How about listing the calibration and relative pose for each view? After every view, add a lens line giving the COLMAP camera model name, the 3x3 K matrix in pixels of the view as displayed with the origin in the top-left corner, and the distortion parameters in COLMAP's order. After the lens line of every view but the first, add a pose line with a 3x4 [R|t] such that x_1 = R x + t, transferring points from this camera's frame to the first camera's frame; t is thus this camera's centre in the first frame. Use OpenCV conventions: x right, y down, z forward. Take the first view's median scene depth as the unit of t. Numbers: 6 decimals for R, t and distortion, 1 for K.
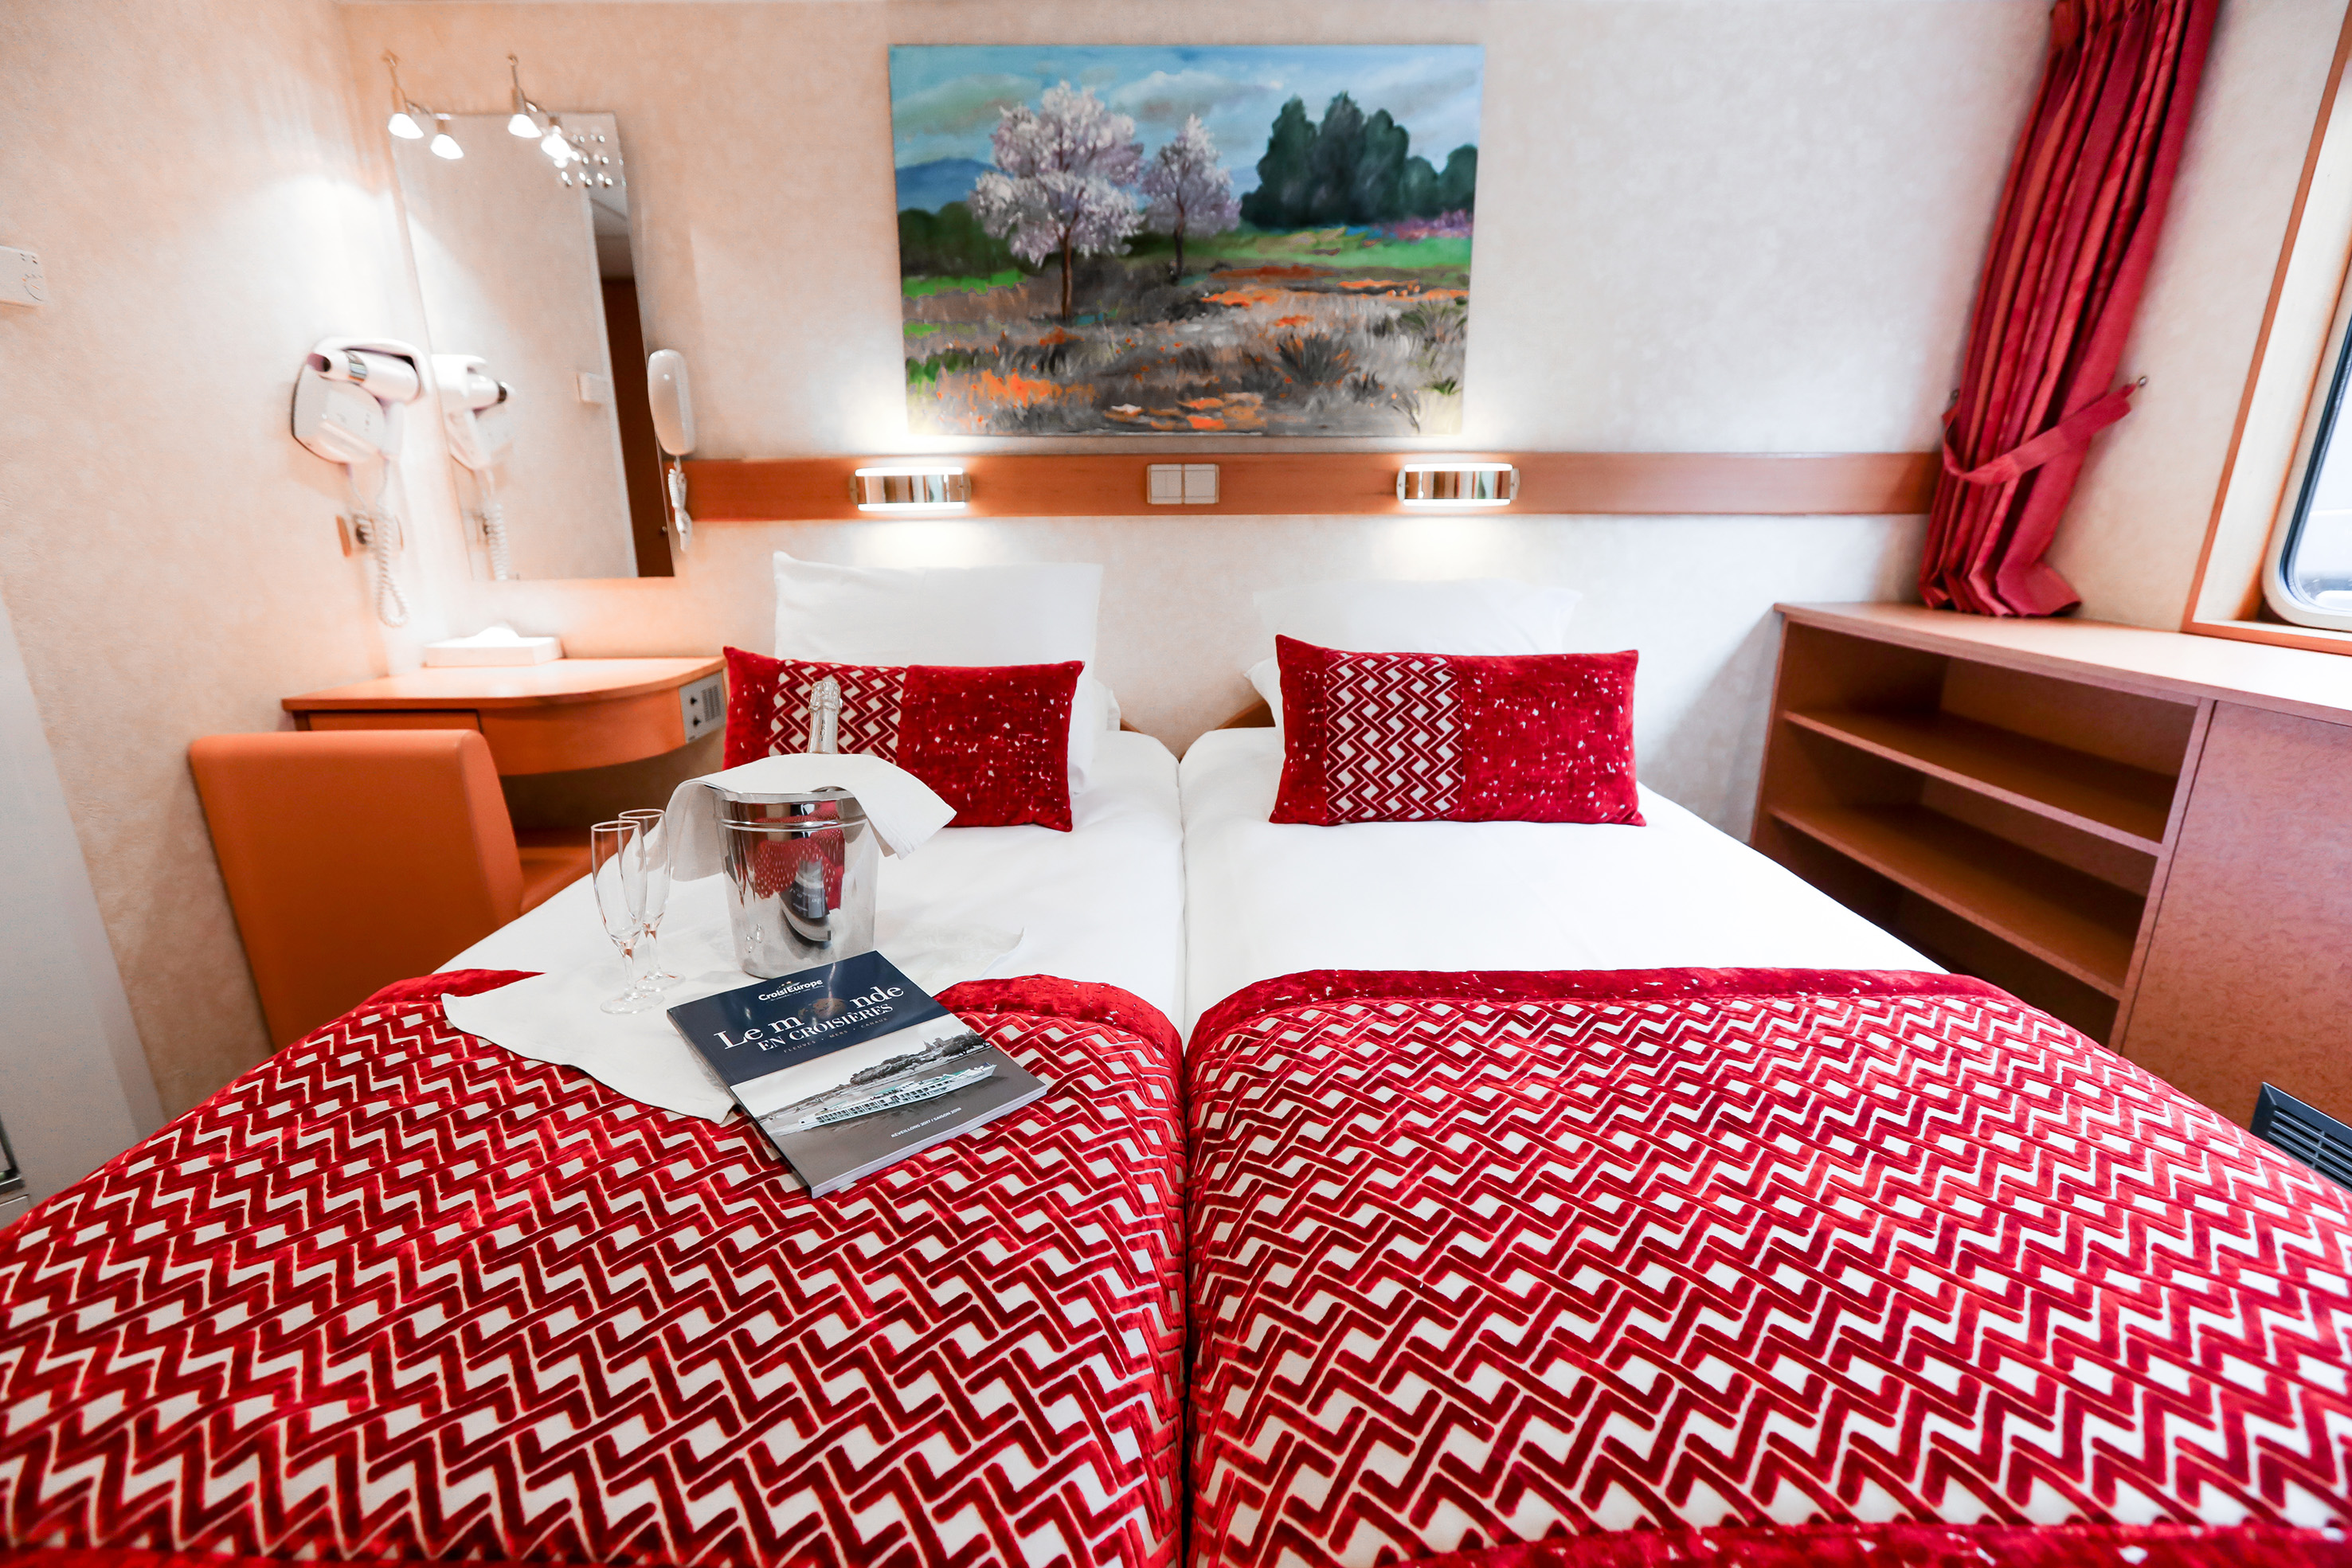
lens RADIAL K [[1057.6, 0, 1176.0], [0, 1057.6, 784.0], [0, 0, 1]] dist [-0.044405, 0.023793]
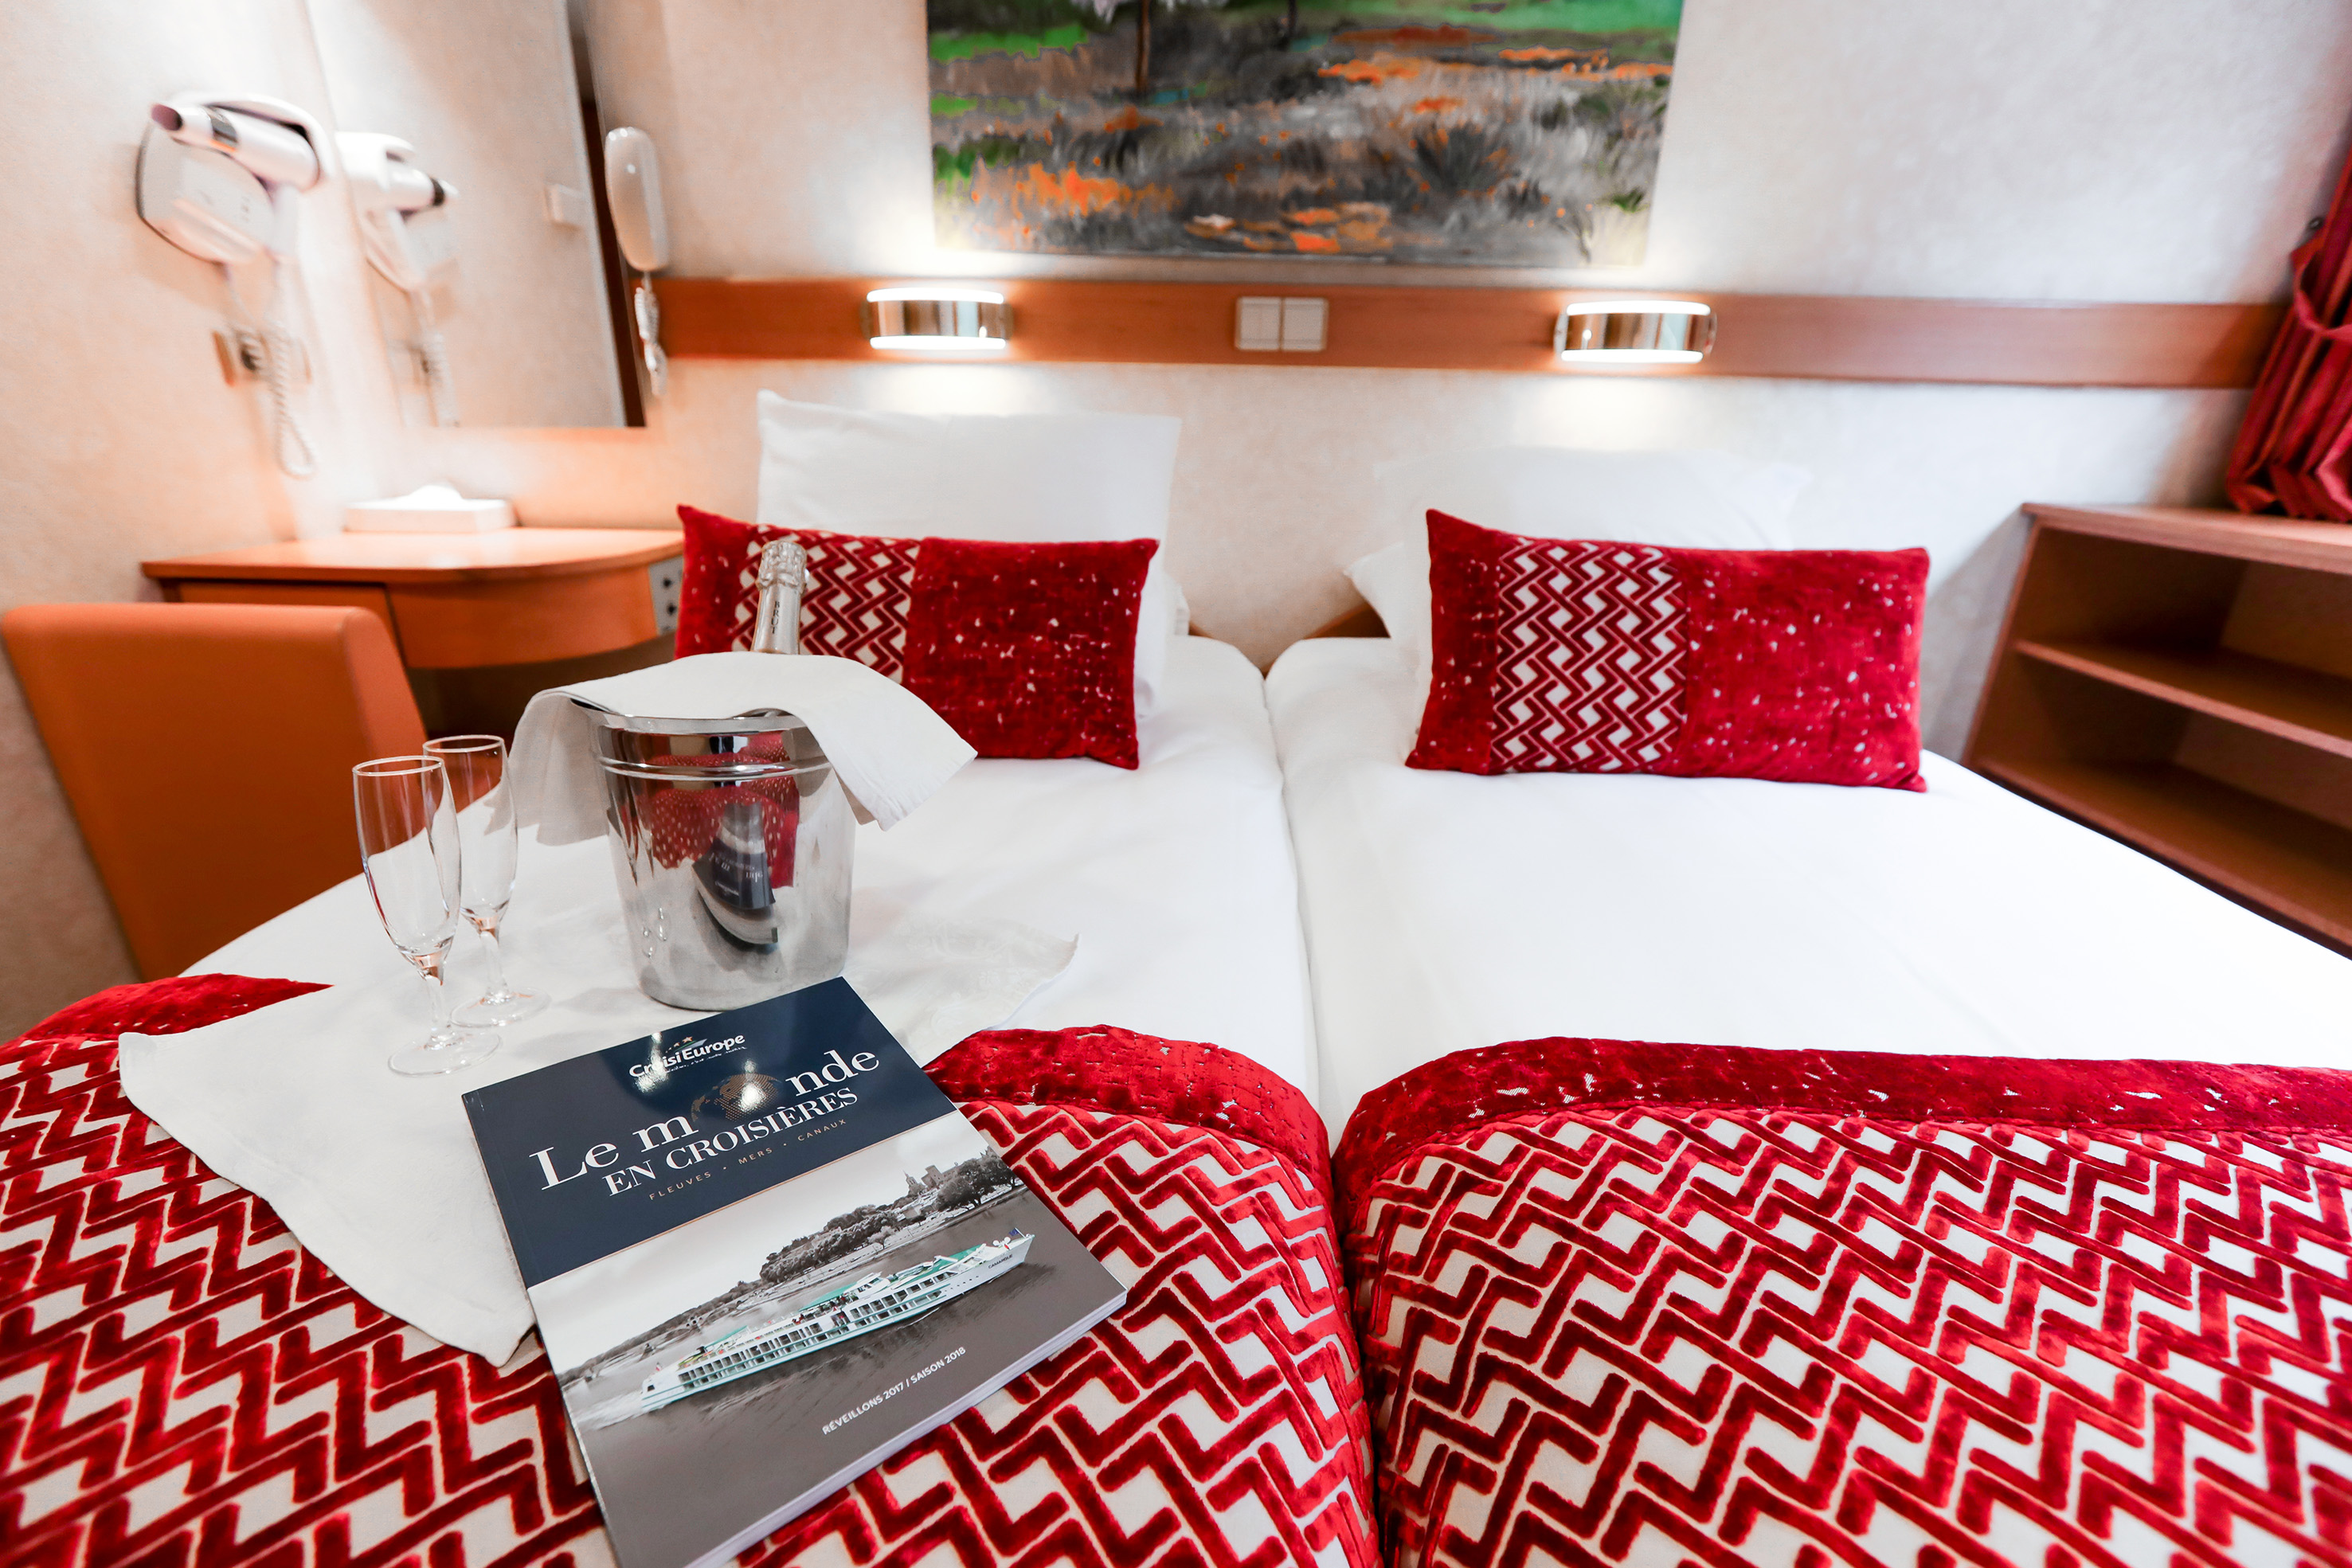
lens RADIAL K [[1057.6, 0, 1176.0], [0, 1057.6, 784.0], [0, 0, 1]] dist [-0.044405, 0.023793]
pose [[0.998840, 0.037286, -0.030472, -0.048806], [-0.034567, 0.995752, 0.085338, -0.009238], [0.033525, -0.084185, 0.995886, 0.263370]]
